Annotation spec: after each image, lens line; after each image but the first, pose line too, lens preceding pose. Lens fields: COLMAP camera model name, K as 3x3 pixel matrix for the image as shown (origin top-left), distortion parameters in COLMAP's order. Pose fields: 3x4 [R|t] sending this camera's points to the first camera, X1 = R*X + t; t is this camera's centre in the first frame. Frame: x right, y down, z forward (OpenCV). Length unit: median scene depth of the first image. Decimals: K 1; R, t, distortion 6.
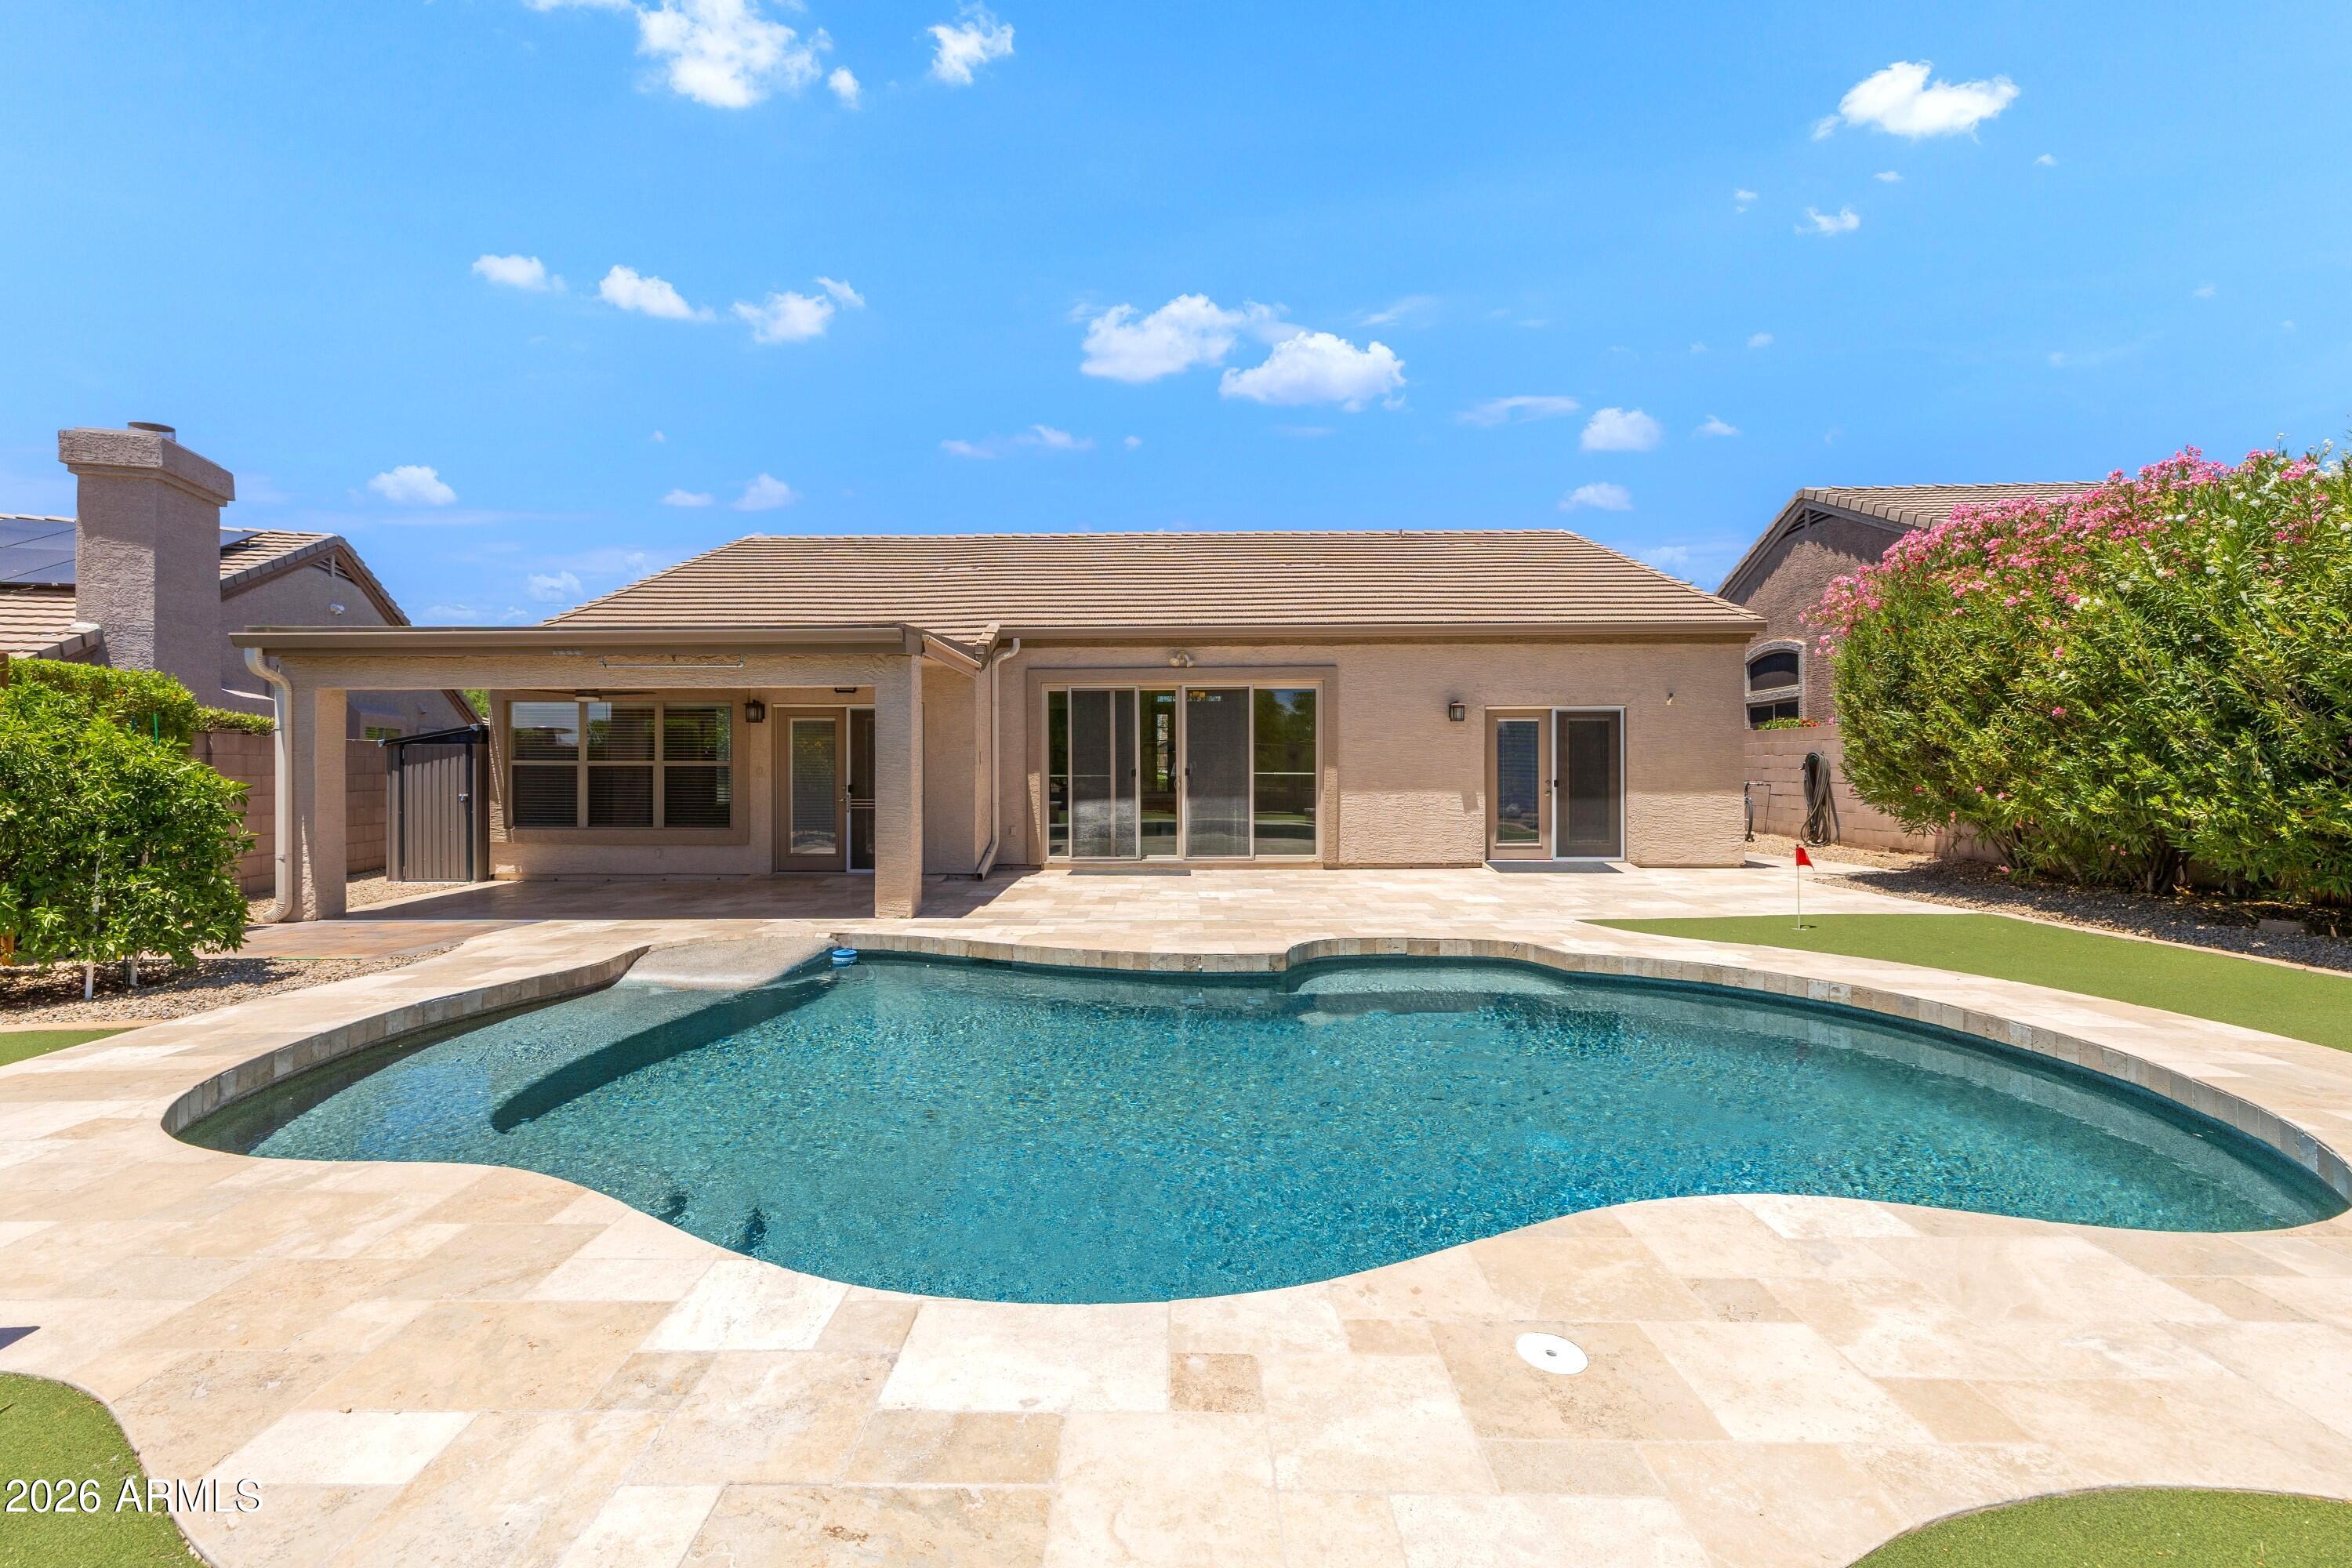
lens RADIAL K [[985.4, 0, 1159.0], [0, 985.4, 769.5], [0, 0, 1]] dist [0.000168, -0.000203]
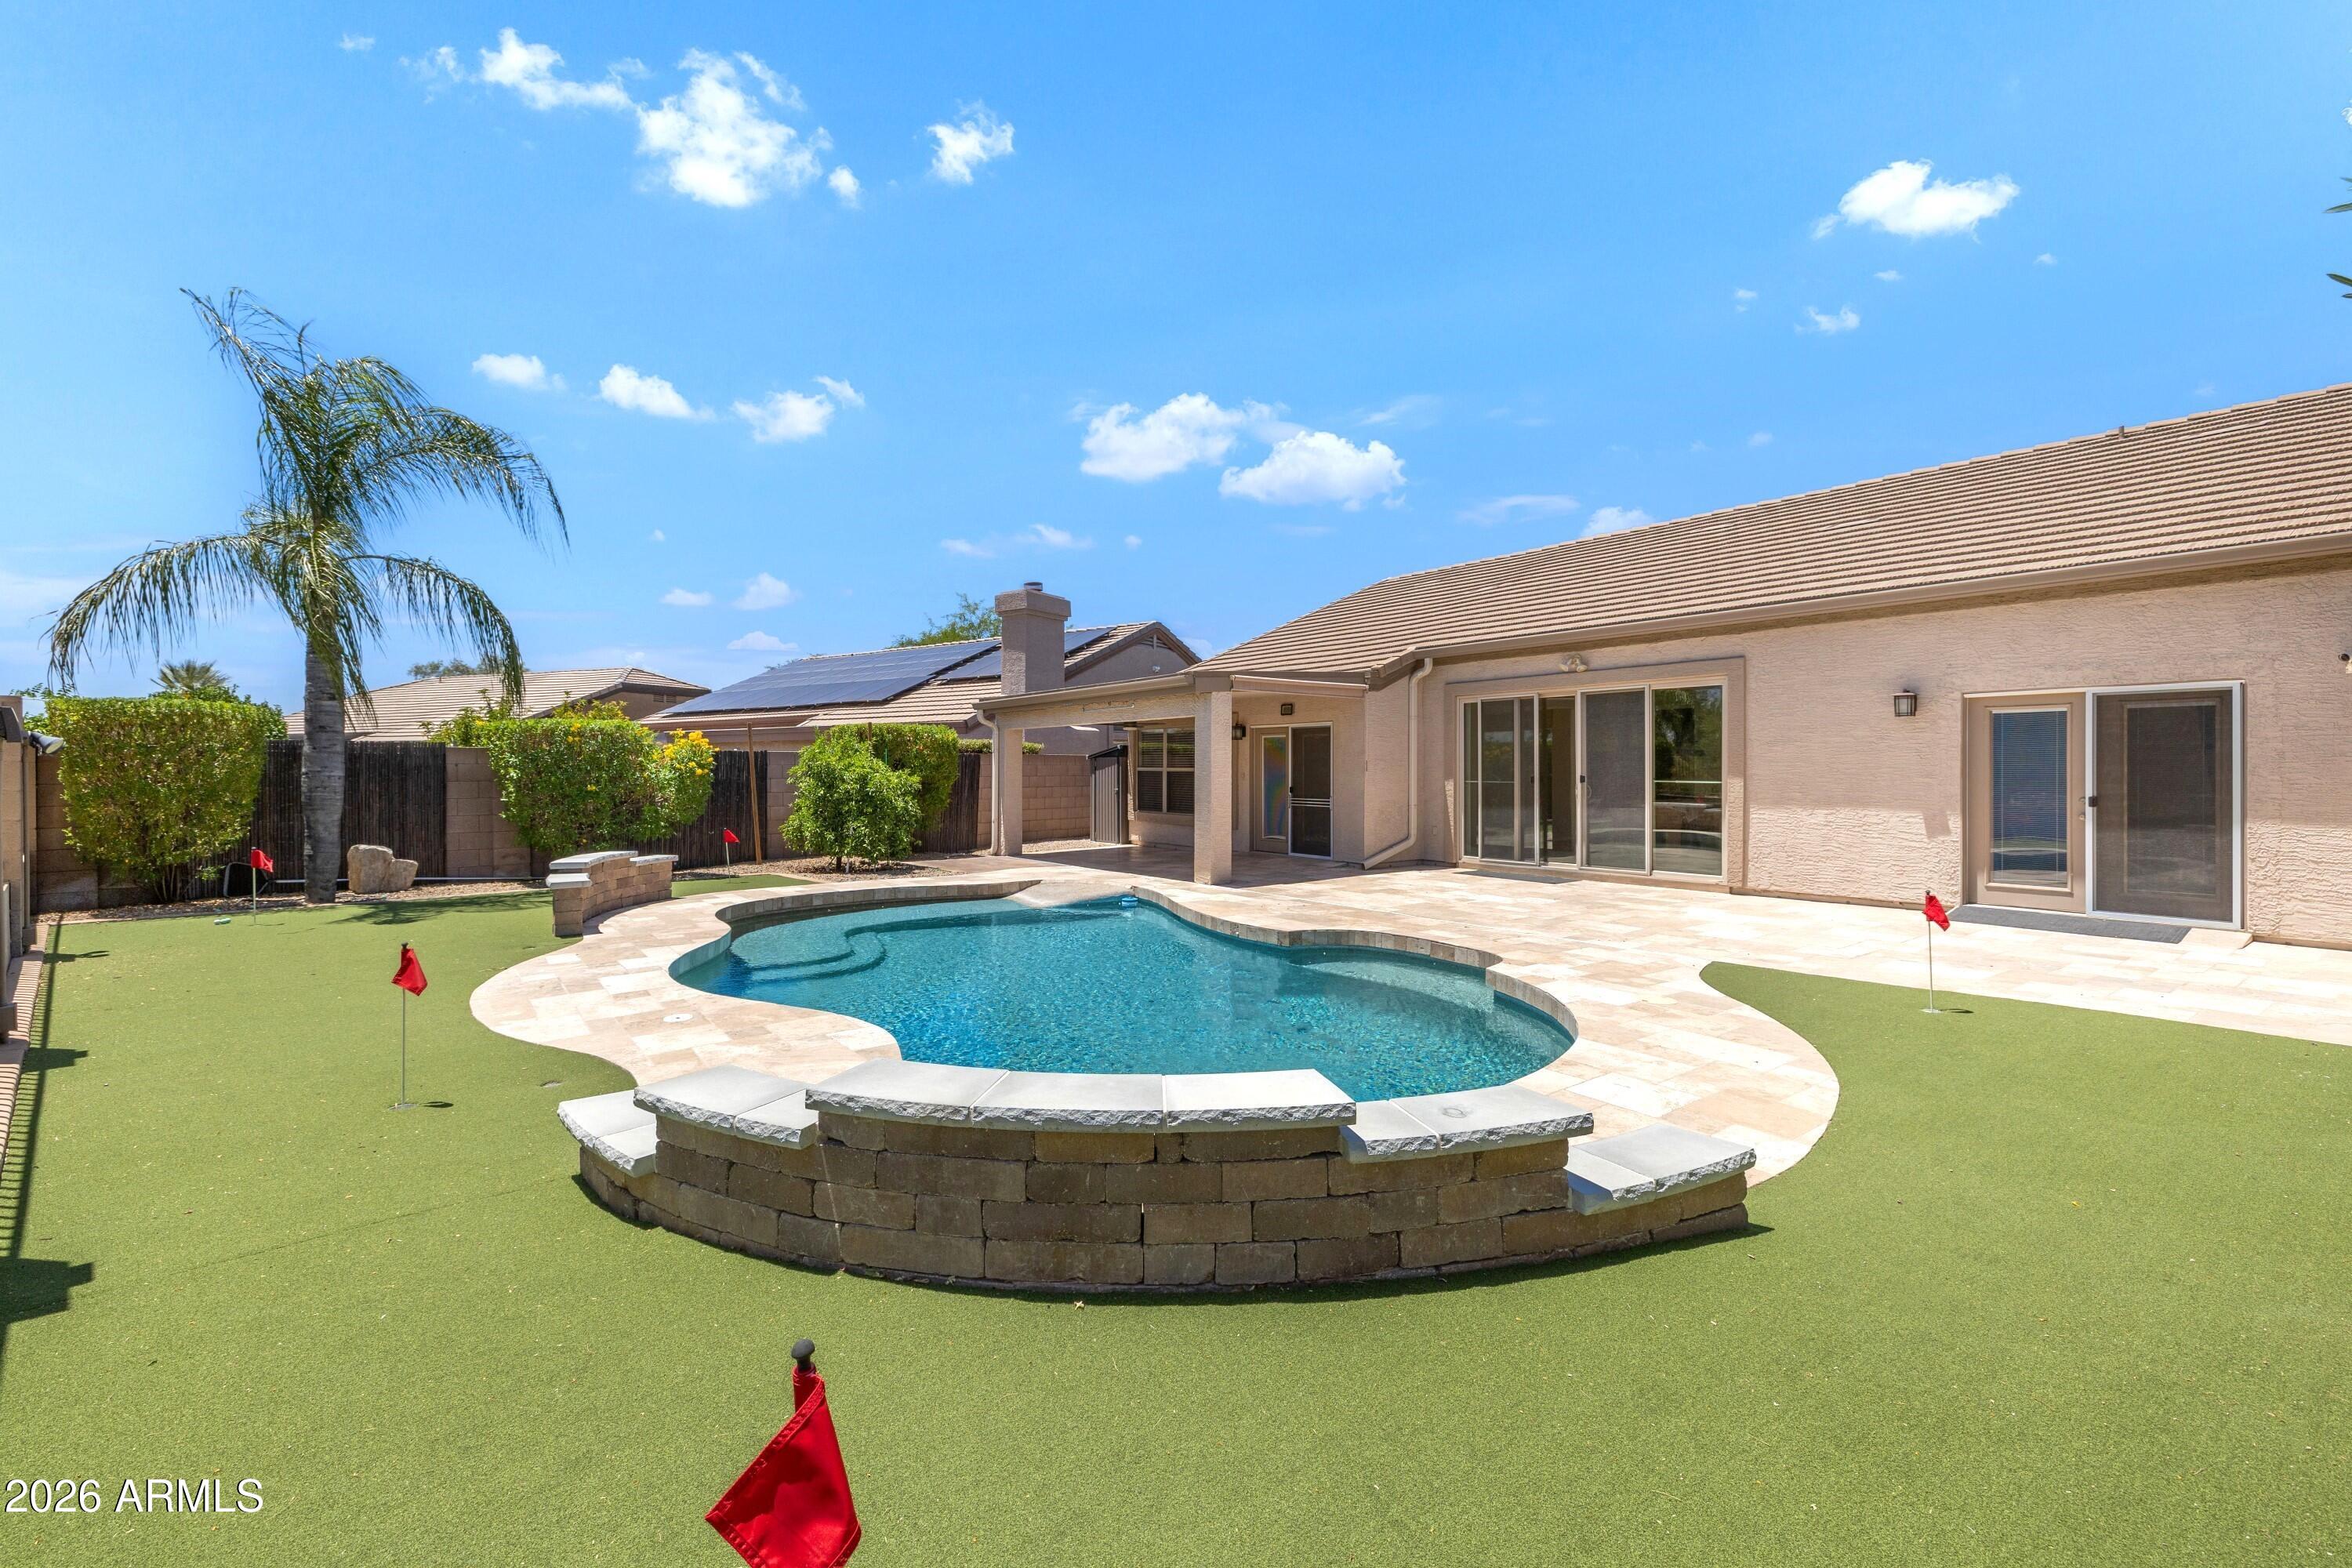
lens RADIAL K [[985.4, 0, 1159.0], [0, 985.4, 769.5], [0, 0, 1]] dist [0.000168, -0.000203]
pose [[0.606929, 0.002205, -0.794753, 0.553863], [-0.001954, 0.999997, 0.001282, -0.007779], [0.794753, 0.000775, 0.606932, 0.078978]]
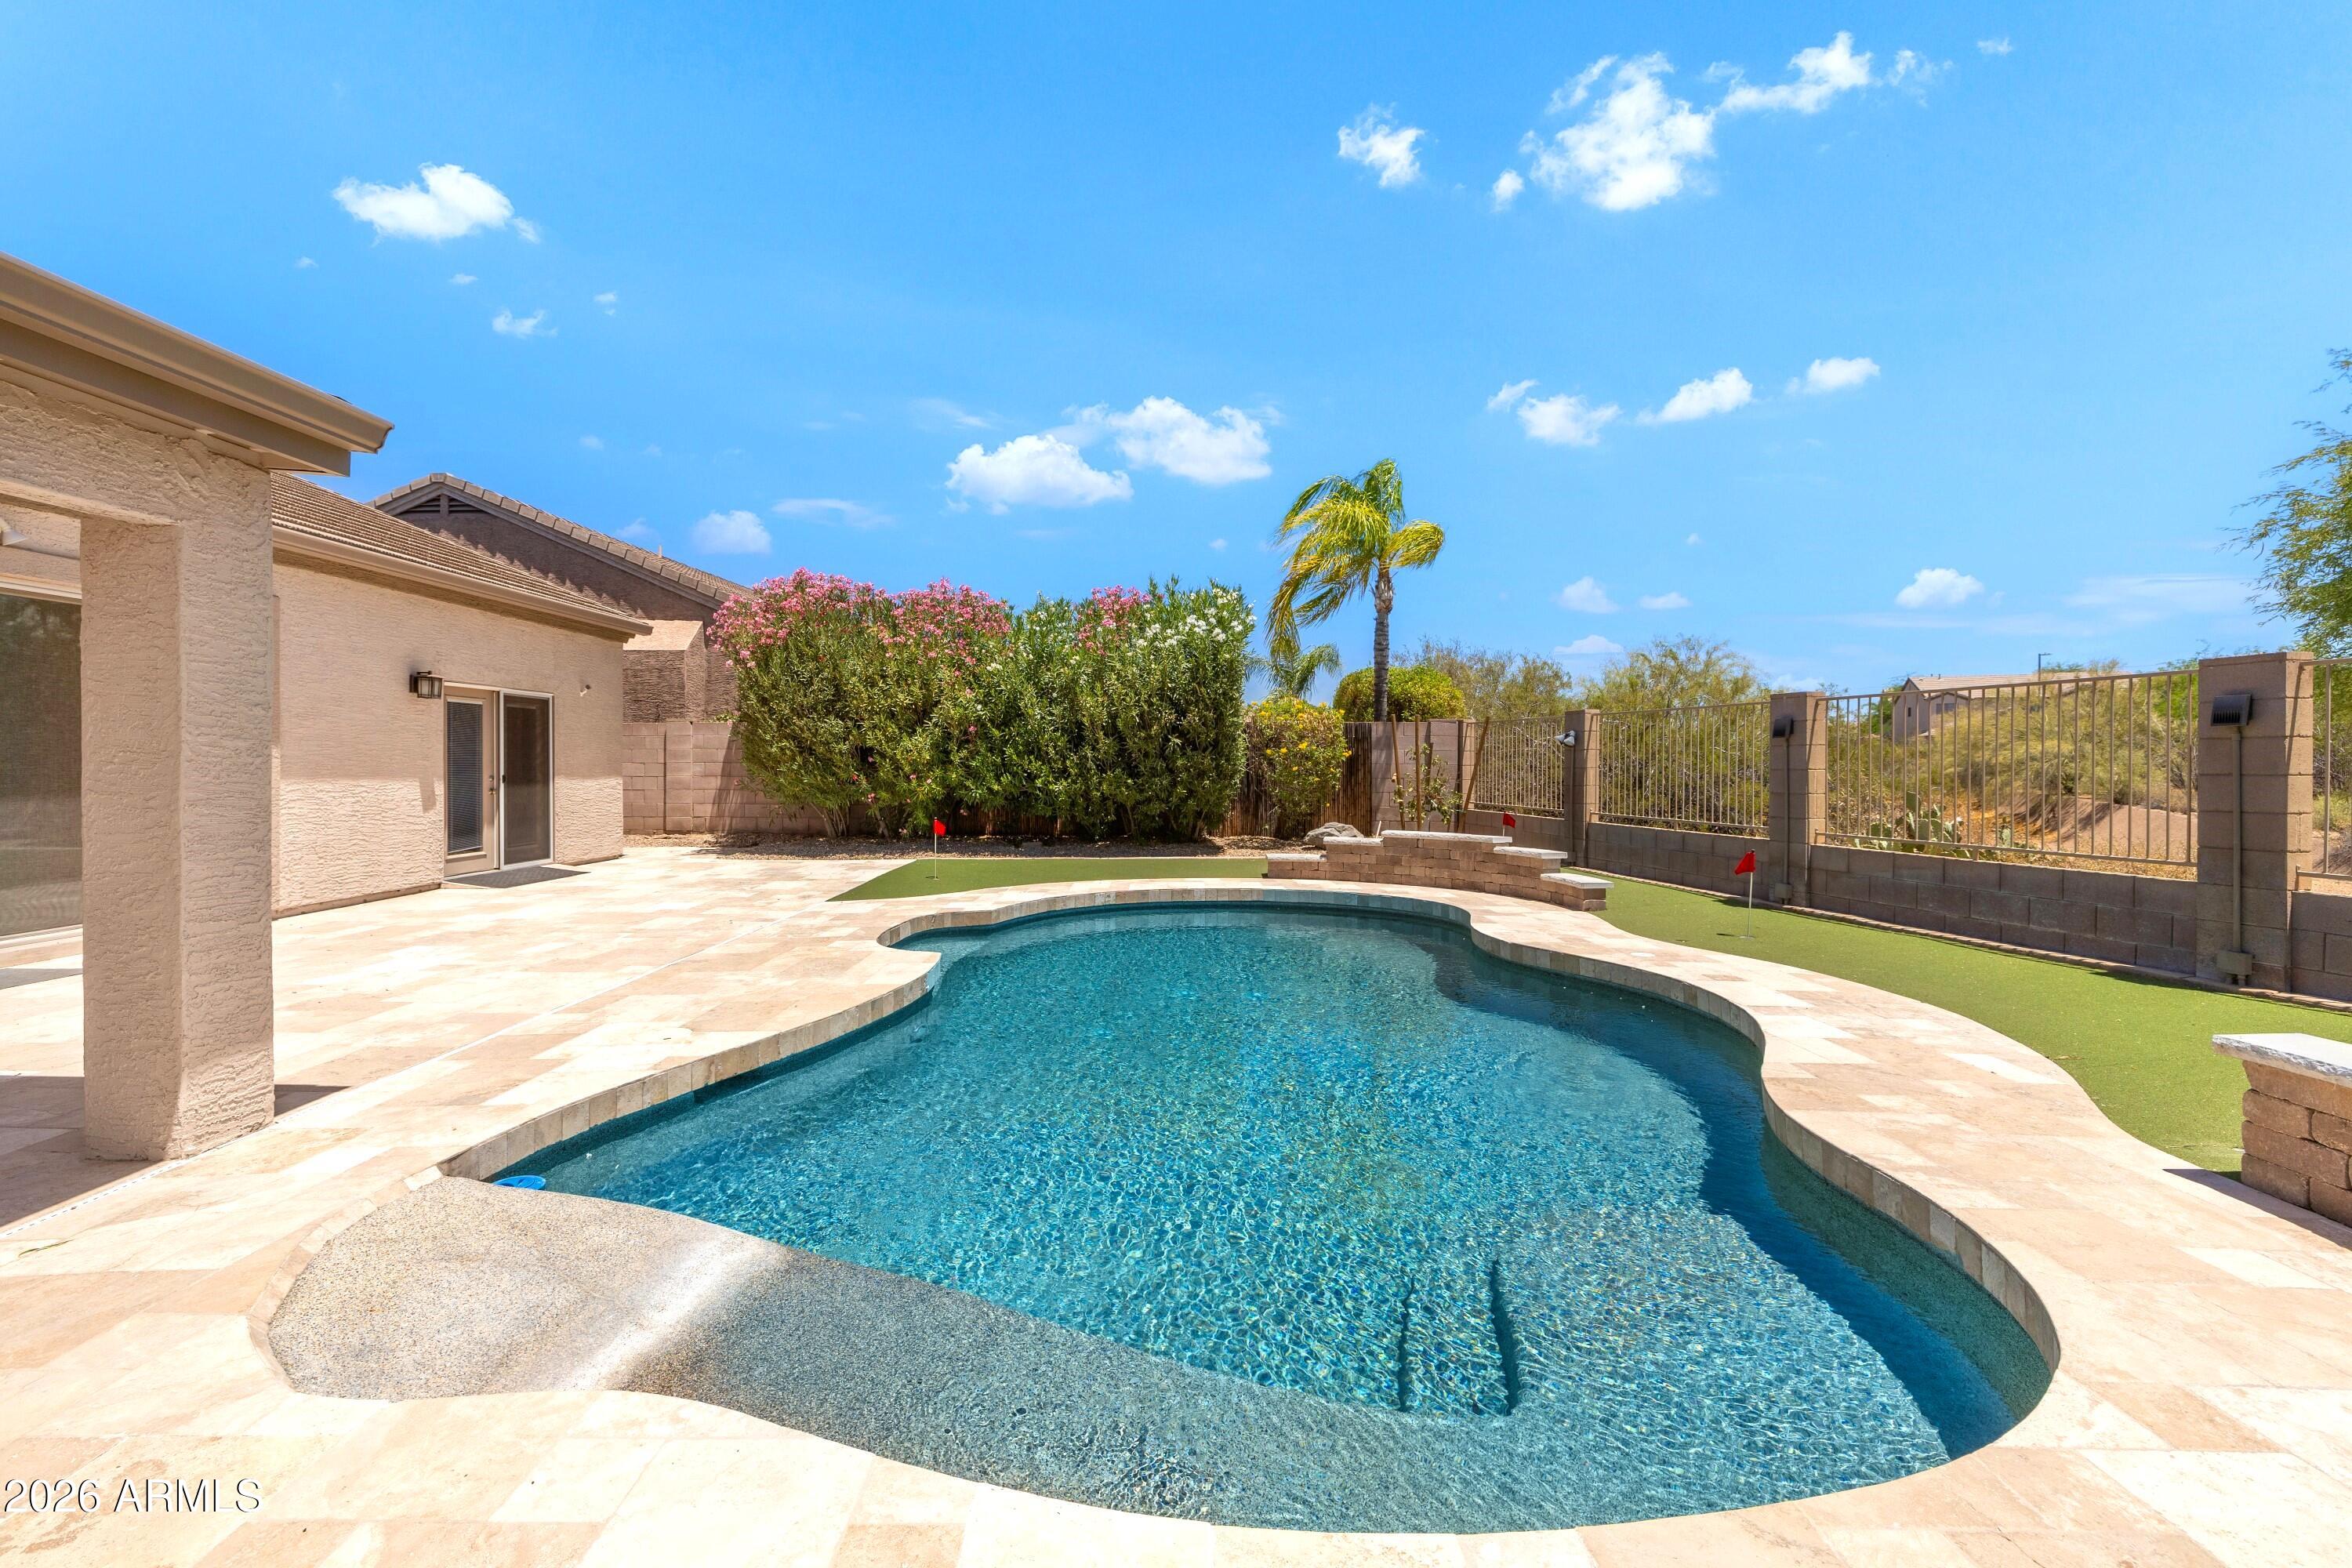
lens RADIAL K [[985.4, 0, 1159.0], [0, 985.4, 769.5], [0, 0, 1]] dist [0.000168, -0.000203]
pose [[-0.013845, -0.002233, 0.999902, -0.459712], [-0.002298, 0.999995, 0.002202, 0.002833], [-0.999902, -0.002267, -0.013850, 0.446195]]
